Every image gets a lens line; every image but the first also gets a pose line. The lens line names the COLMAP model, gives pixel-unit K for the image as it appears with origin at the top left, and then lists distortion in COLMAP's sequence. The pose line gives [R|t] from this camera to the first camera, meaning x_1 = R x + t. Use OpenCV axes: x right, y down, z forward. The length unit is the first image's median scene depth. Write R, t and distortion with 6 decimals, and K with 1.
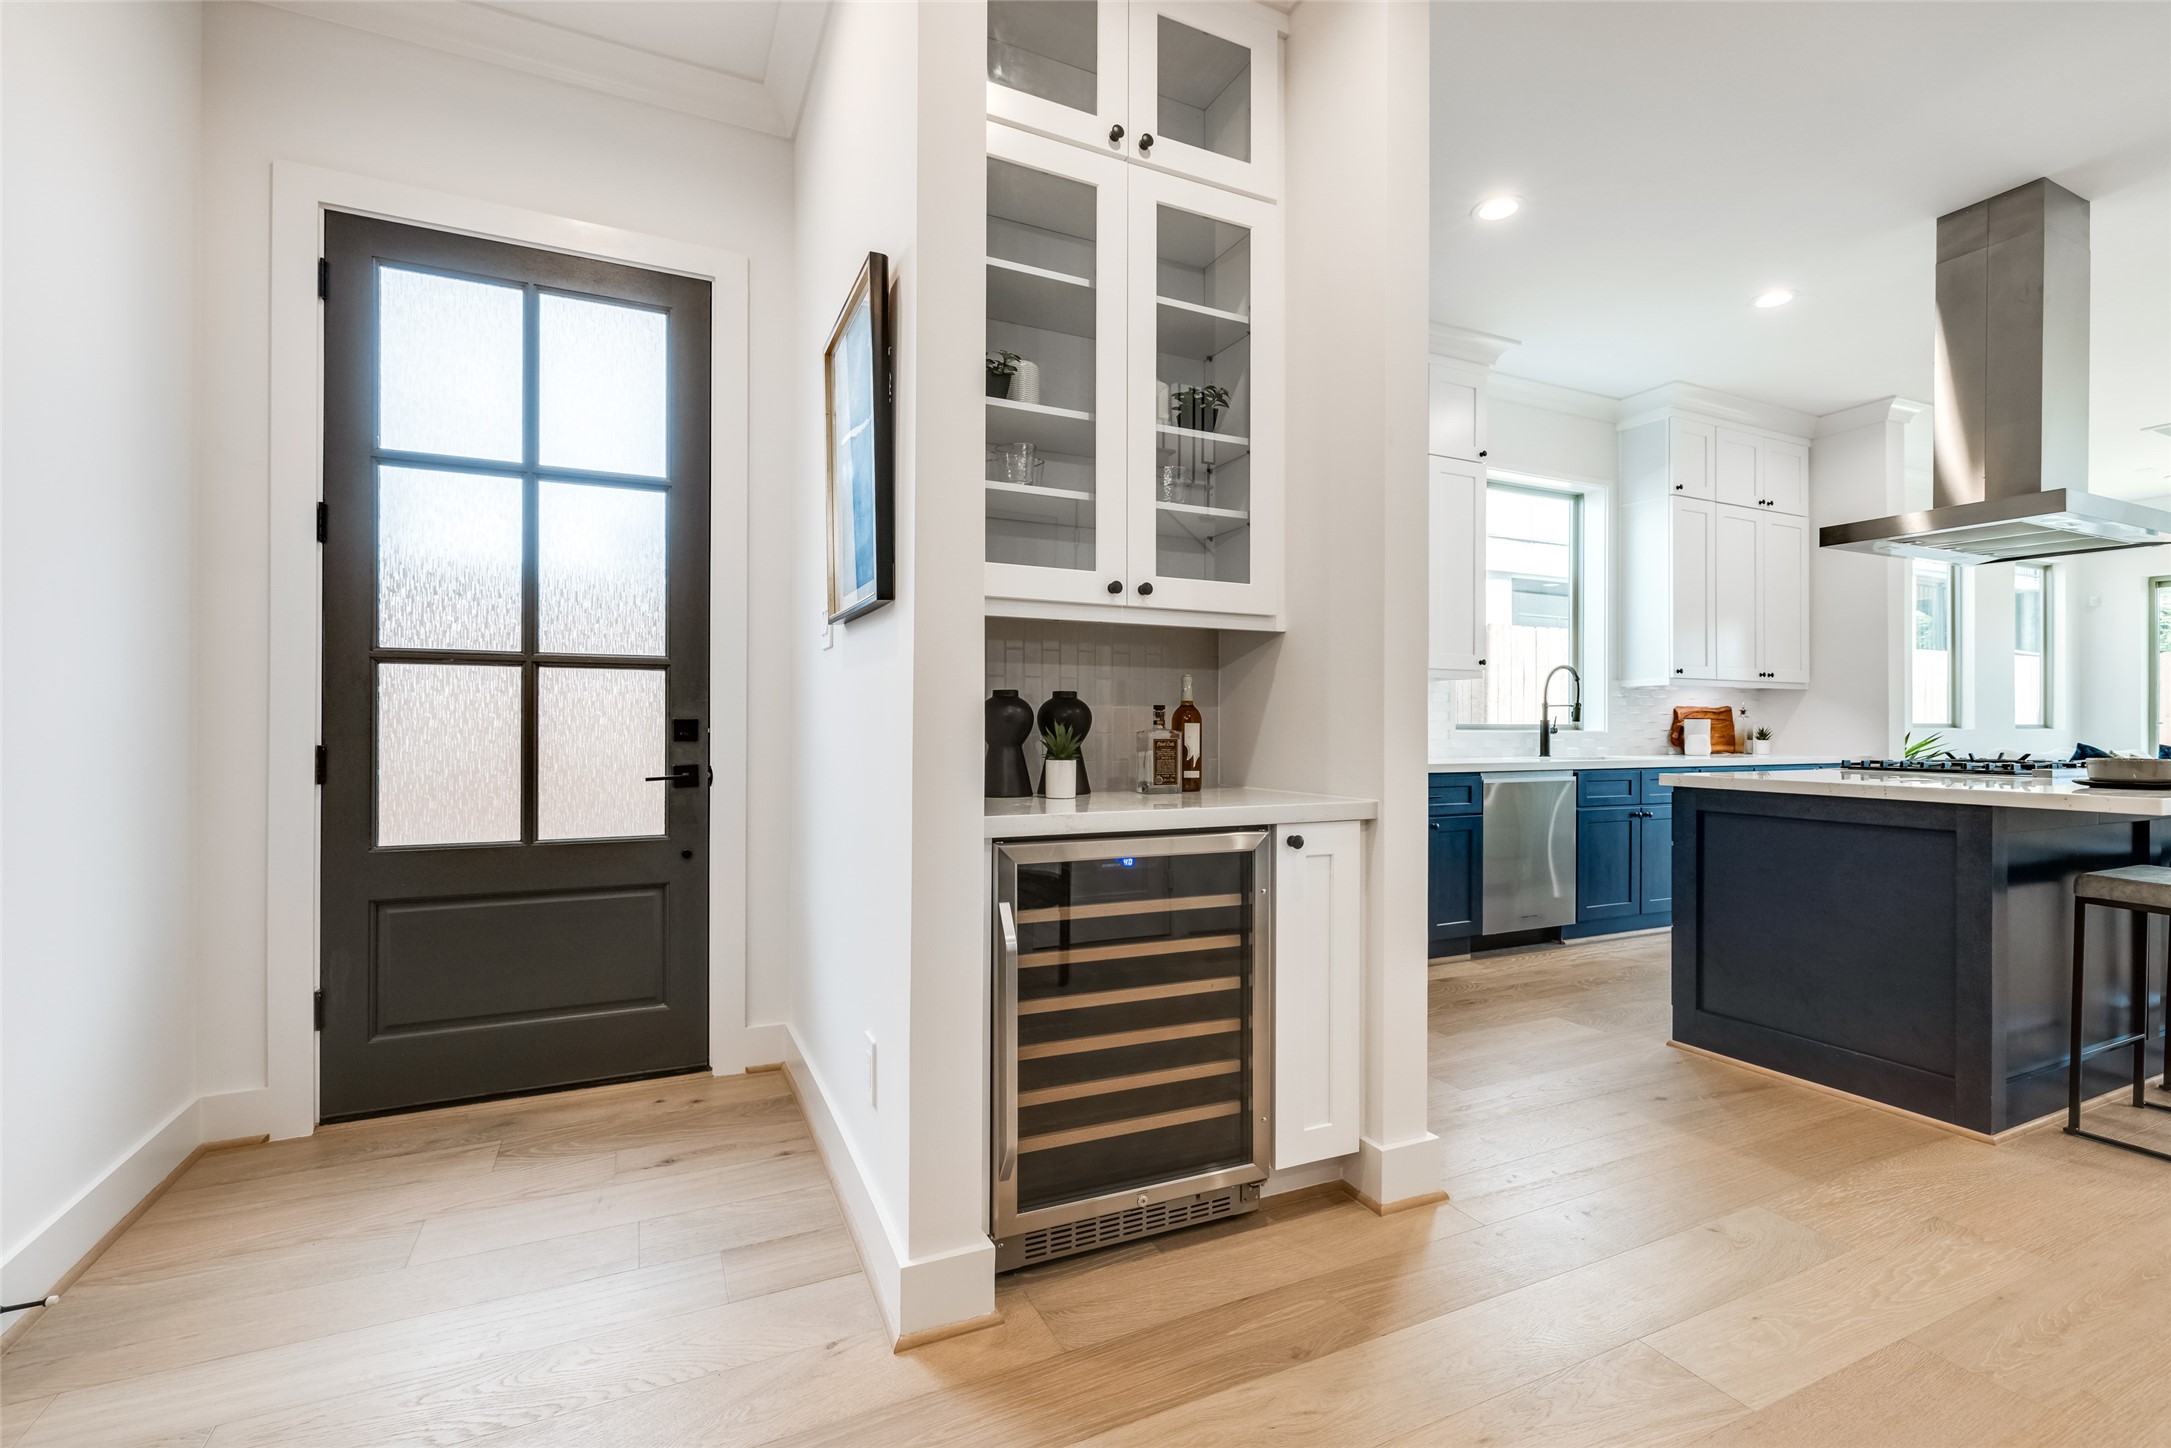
lens RADIAL K [[905.4, 0, 1151.6], [0, 905.4, 725.2], [0, 0, 1]] dist [0.001971, -0.001145]
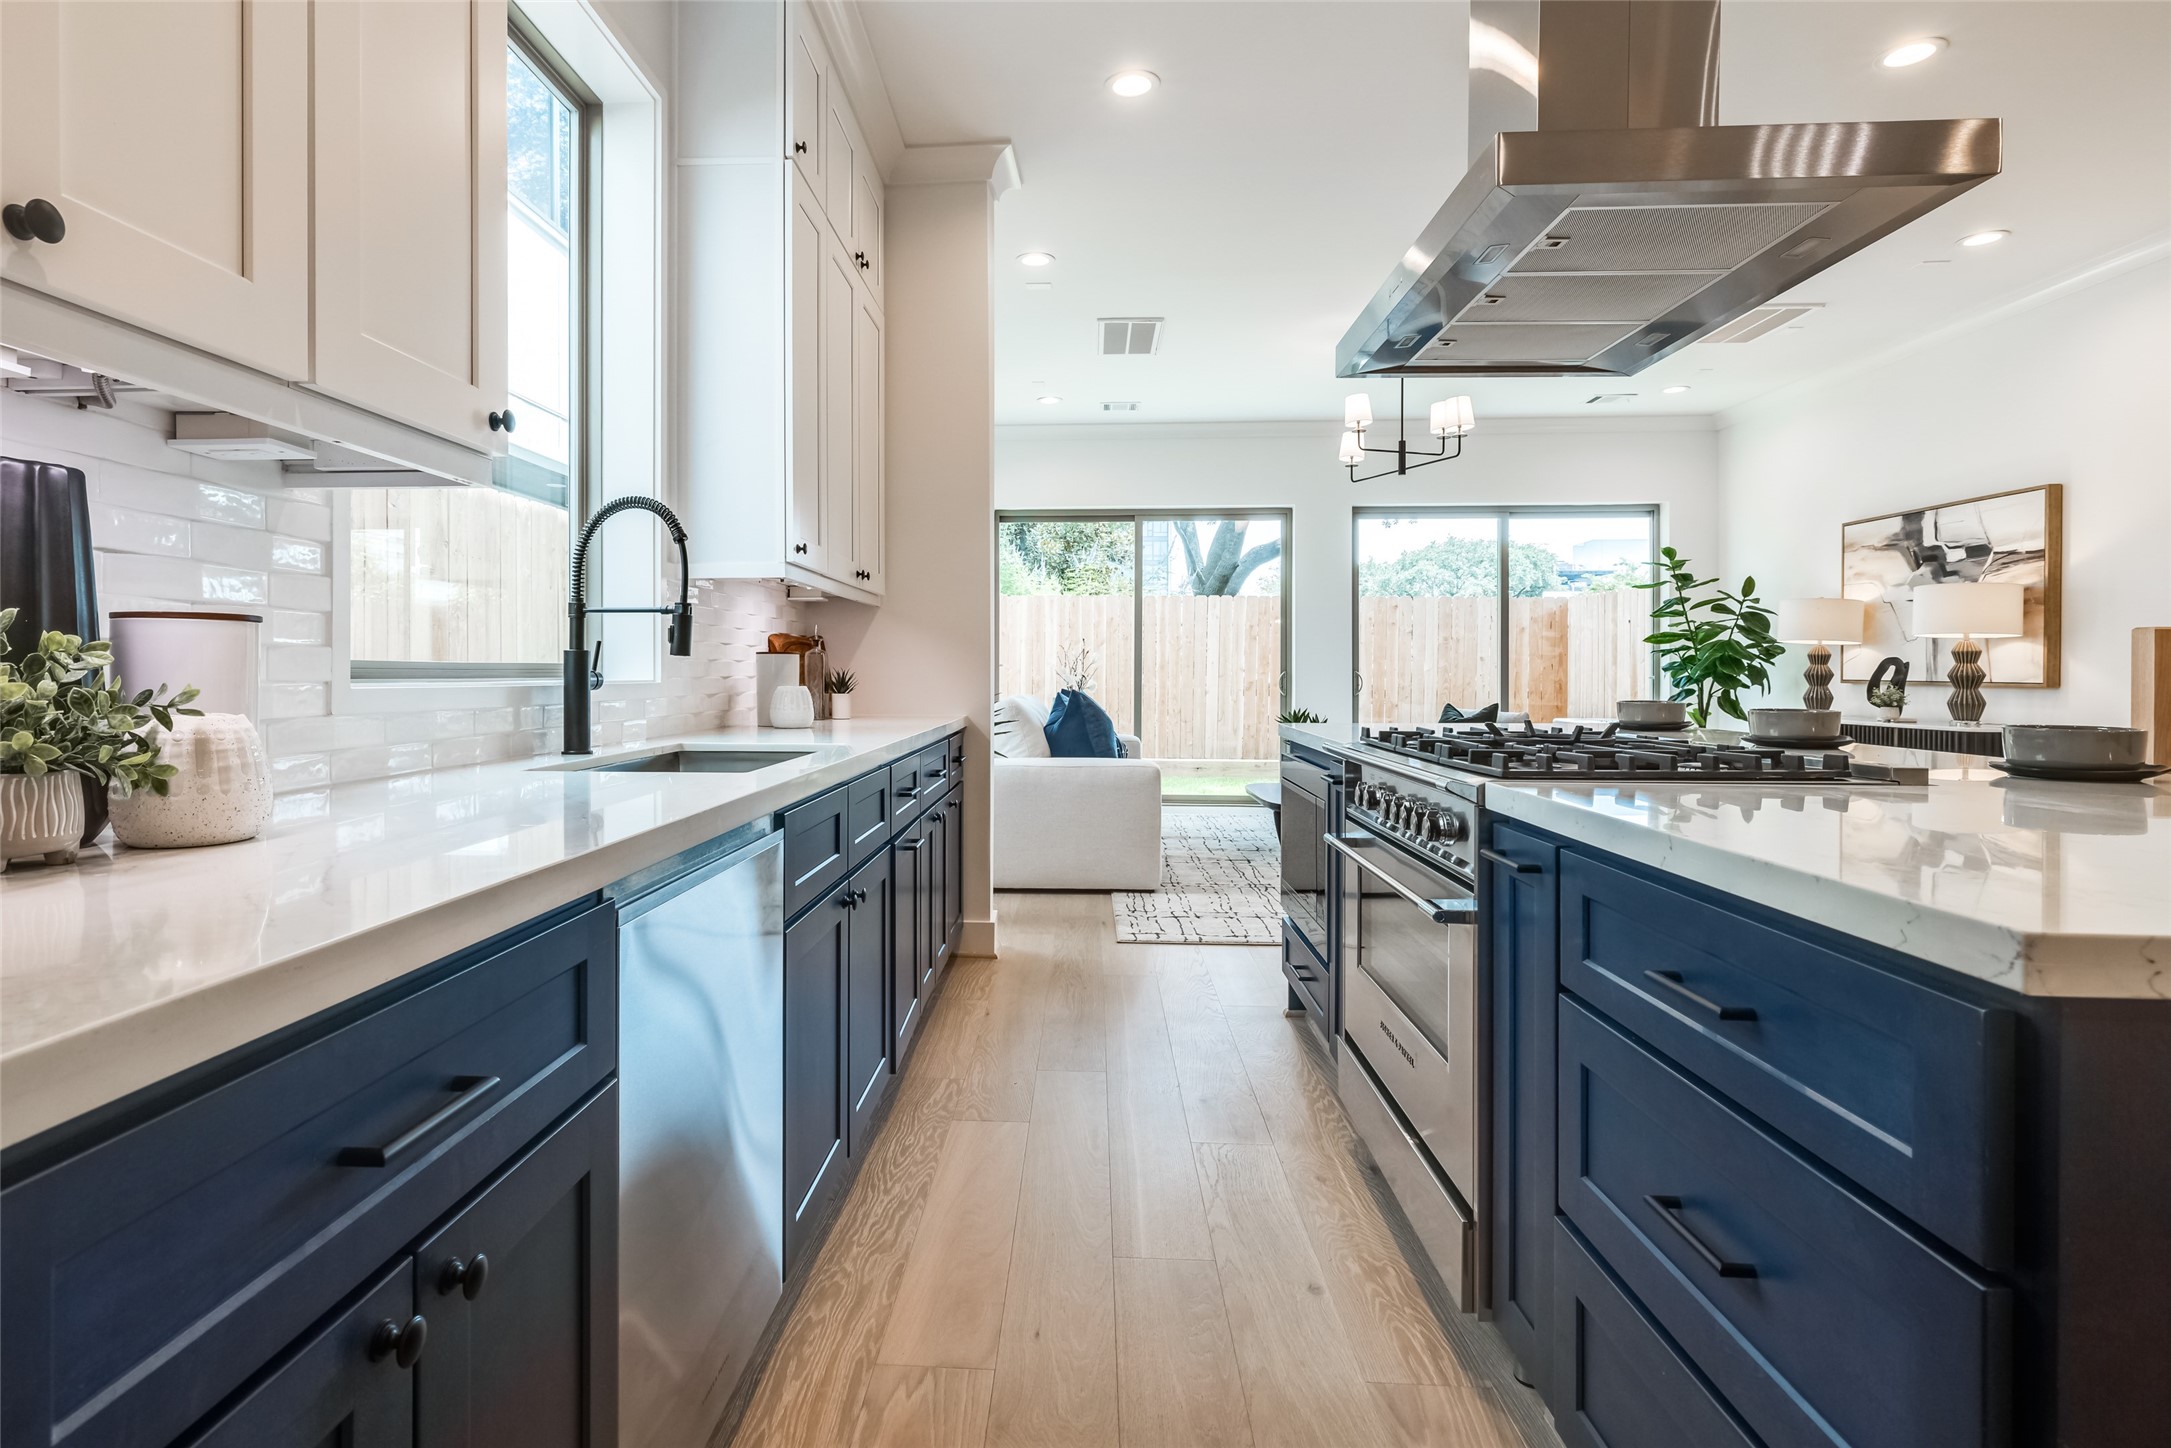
lens RADIAL K [[1111.3, 0, 1014.0], [0, 1111.3, 669.8], [0, 0, 1]] dist [0.003451, 0.002406]
pose [[0.490917, -0.000297, 0.871206, 0.270056], [-0.000921, 0.999999, 0.000859, 0.002509], [-0.871206, -0.001224, 0.490916, 1.225186]]
